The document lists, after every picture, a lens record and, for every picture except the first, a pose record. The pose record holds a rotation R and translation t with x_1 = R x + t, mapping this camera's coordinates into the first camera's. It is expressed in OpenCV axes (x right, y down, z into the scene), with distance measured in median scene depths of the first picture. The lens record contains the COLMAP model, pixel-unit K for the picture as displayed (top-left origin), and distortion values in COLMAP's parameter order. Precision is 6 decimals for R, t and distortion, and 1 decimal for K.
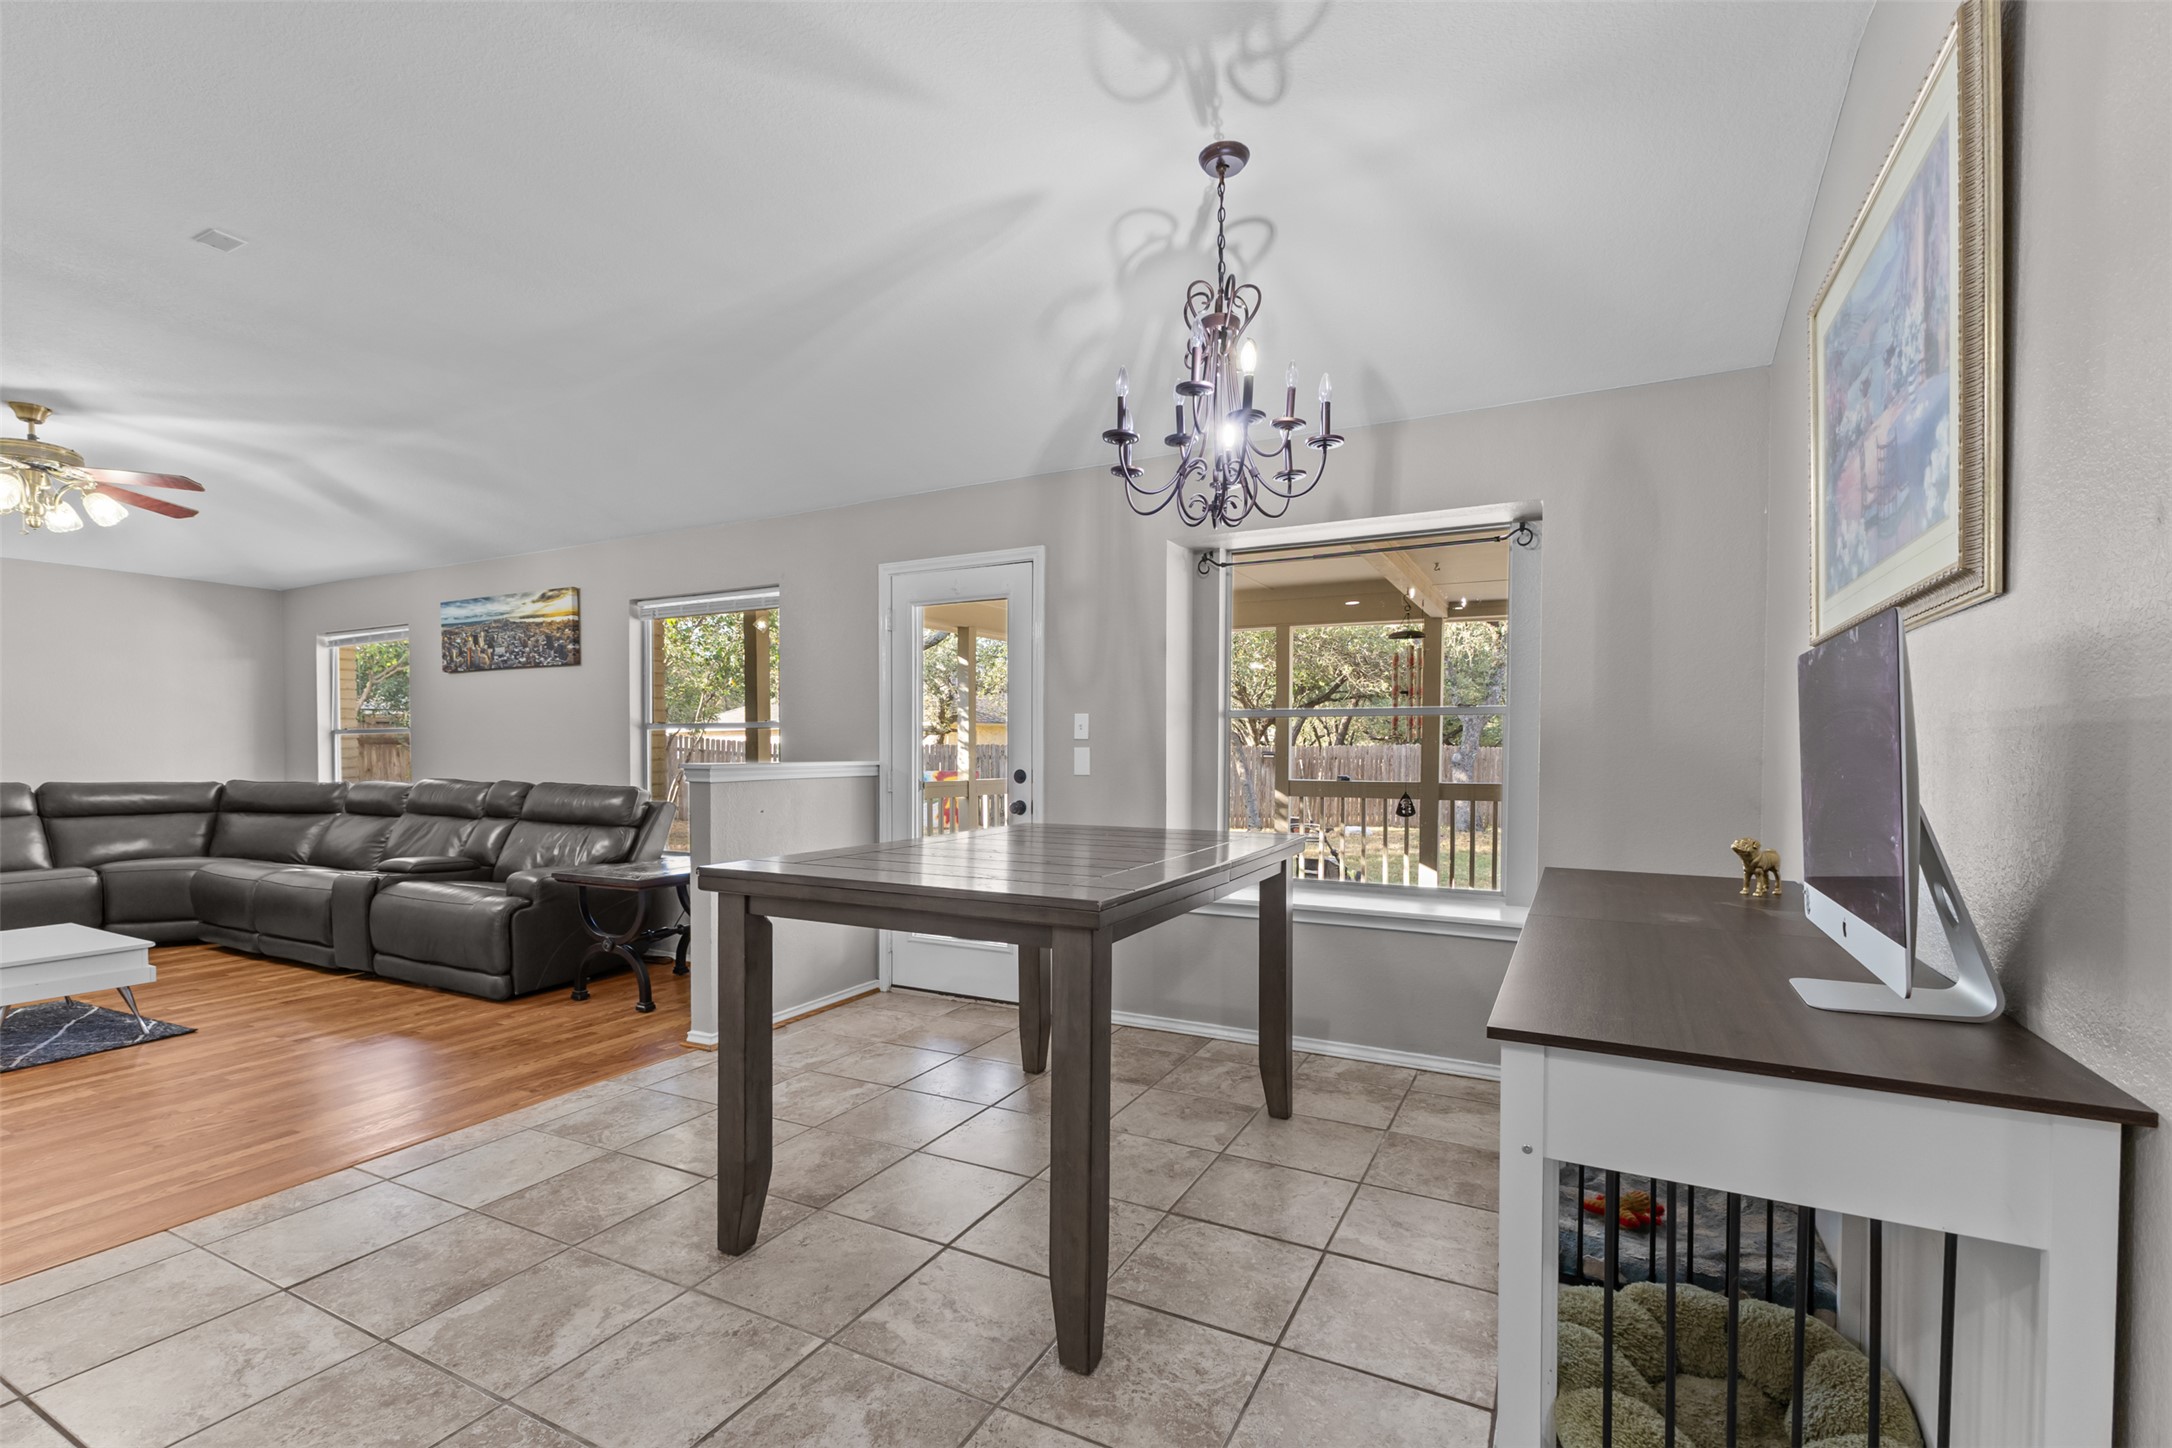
lens RADIAL K [[936.6, 0, 1083.7], [0, 936.6, 776.2], [0, 0, 1]] dist [0.014562, -0.003656]
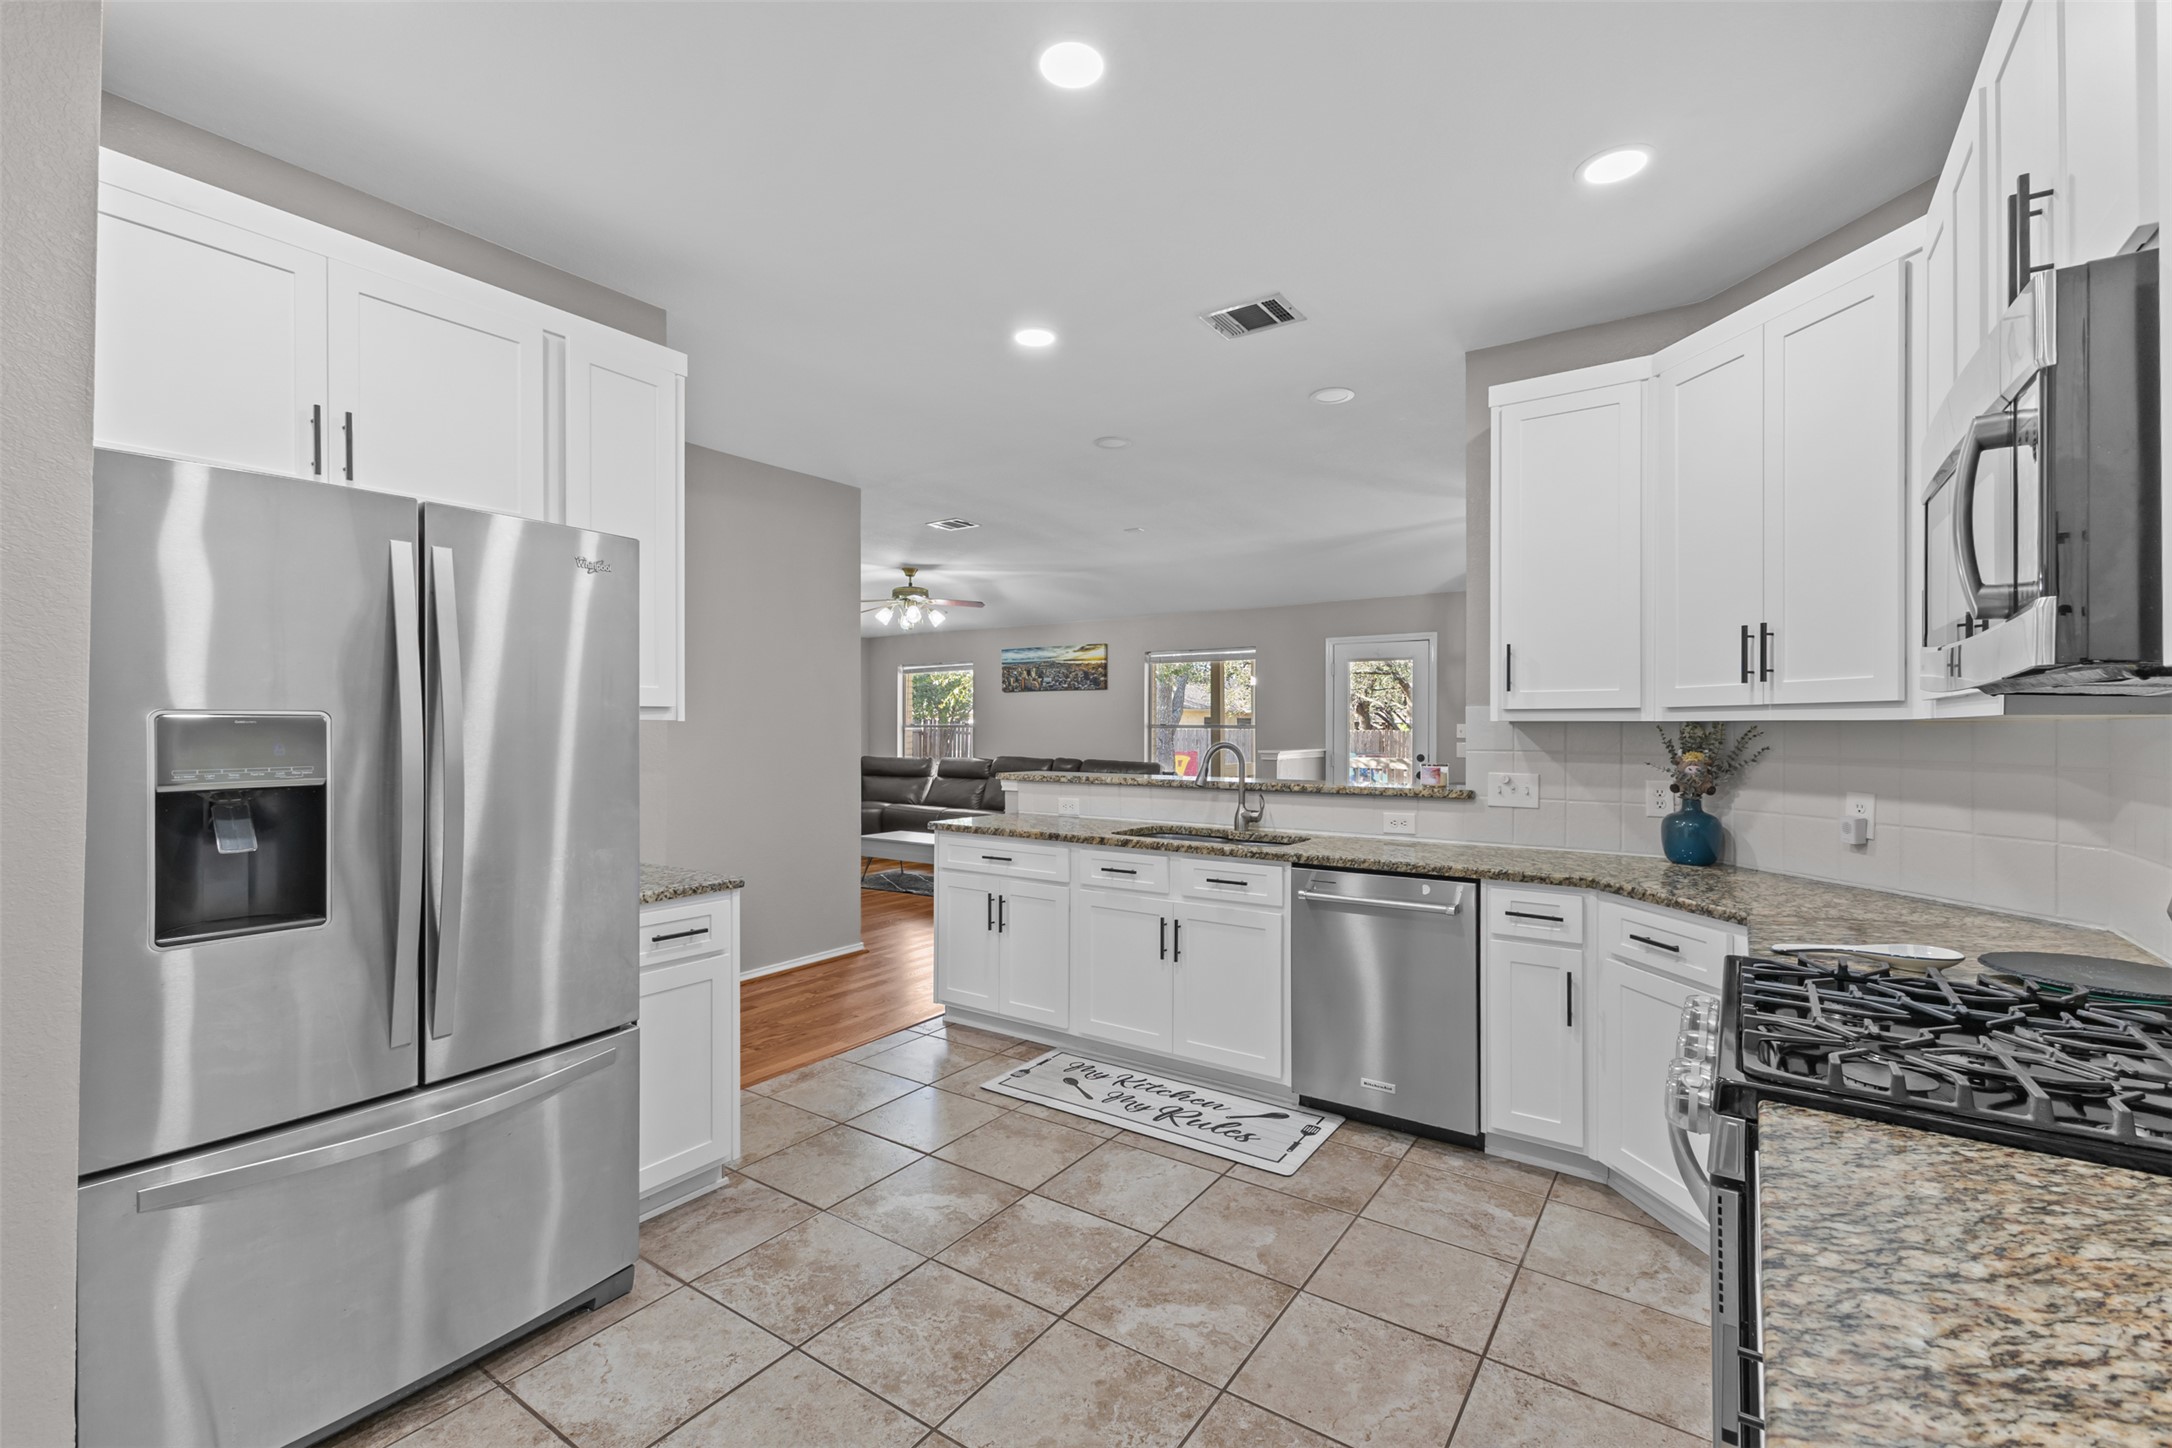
lens RADIAL K [[936.6, 0, 1095.8], [0, 936.6, 721.4], [0, 0, 1]] dist [0.014562, -0.003656]
pose [[0.992568, 0.001728, -0.121679, -0.353451], [-0.006407, 0.999254, -0.038075, 0.002214], [0.121522, 0.038572, 0.991839, -0.647297]]
